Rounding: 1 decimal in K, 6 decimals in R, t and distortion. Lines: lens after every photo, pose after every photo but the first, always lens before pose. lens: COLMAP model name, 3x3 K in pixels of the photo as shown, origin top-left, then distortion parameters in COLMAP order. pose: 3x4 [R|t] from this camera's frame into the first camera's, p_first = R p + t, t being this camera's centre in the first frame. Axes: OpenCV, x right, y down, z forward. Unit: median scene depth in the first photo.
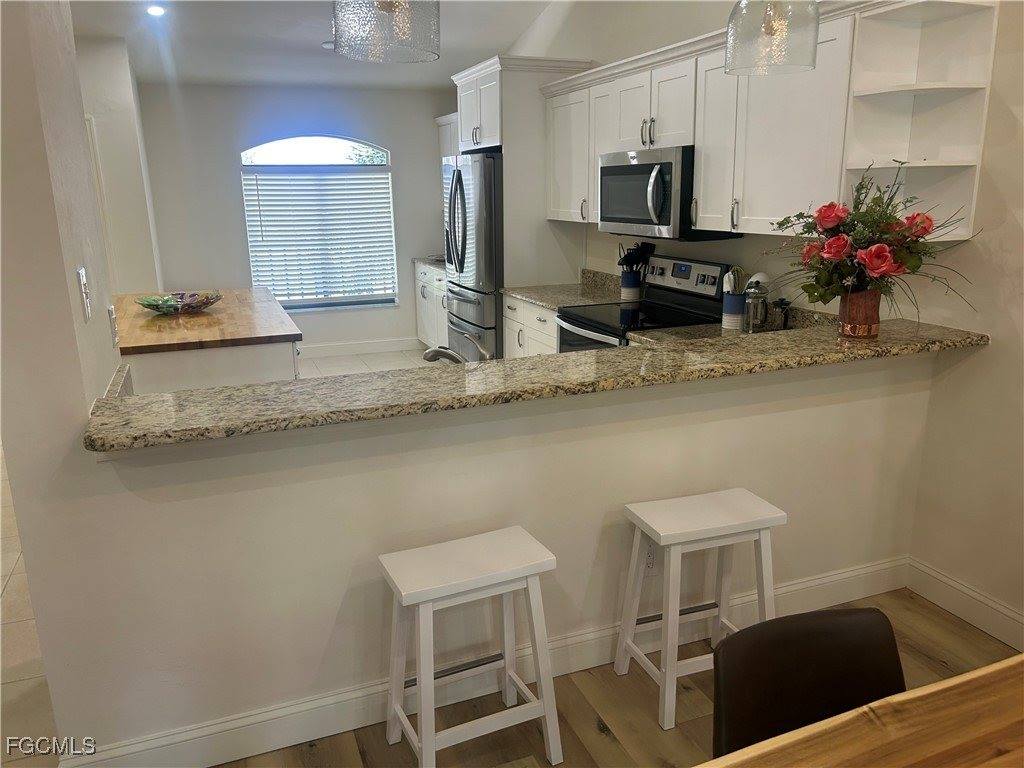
lens RADIAL K [[782.6, 0, 512.0], [0, 782.6, 384.0], [0, 0, 1]] dist [0.006440, -0.000167]
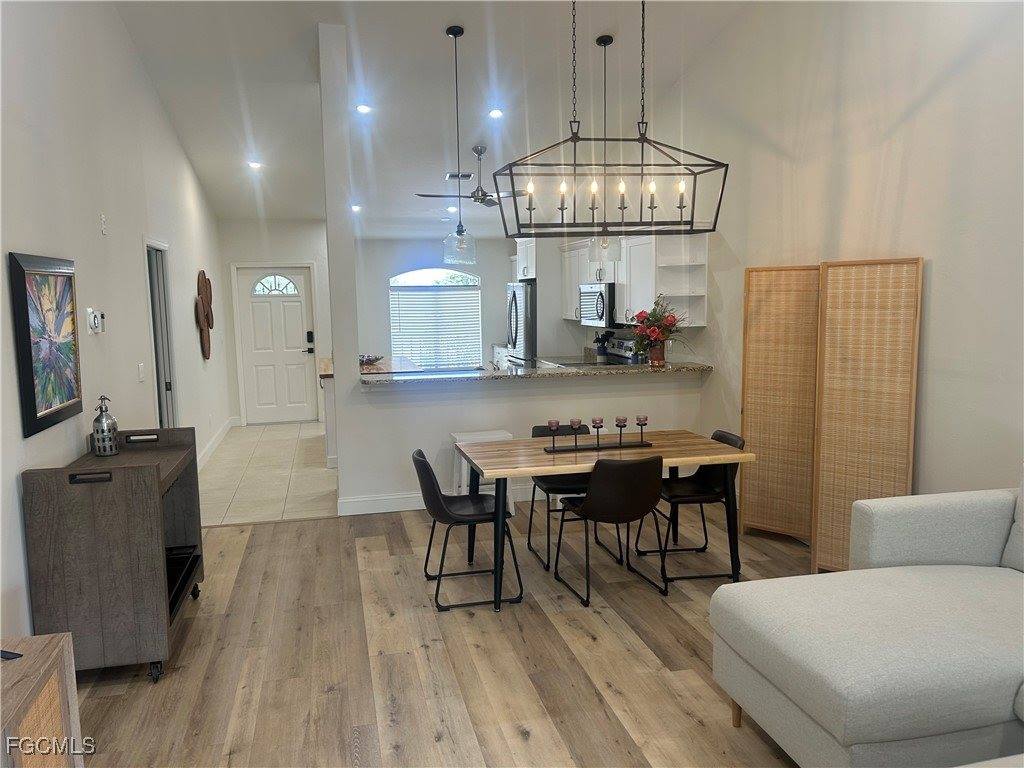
lens RADIAL K [[782.6, 0, 512.0], [0, 782.6, 384.0], [0, 0, 1]] dist [0.006440, -0.000167]
pose [[0.990235, 0.016369, -0.138447, 0.196162], [-0.034070, 0.991385, -0.126472, 0.175380], [0.135184, 0.129954, 0.982261, -0.784370]]
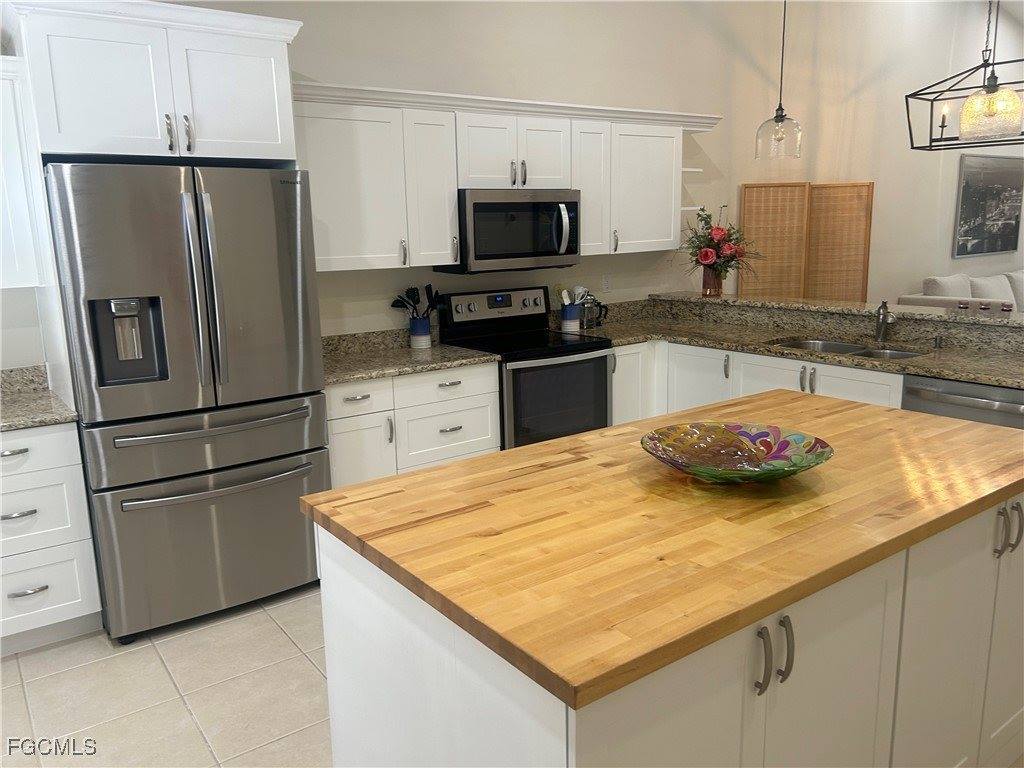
lens RADIAL K [[782.6, 0, 512.0], [0, 782.6, 384.0], [0, 0, 1]] dist [0.006440, -0.000167]
pose [[-0.253142, -0.168408, 0.952658, -0.747495], [0.269930, 0.933329, 0.236718, -0.257914], [-0.929009, 0.317074, -0.190806, 1.092545]]
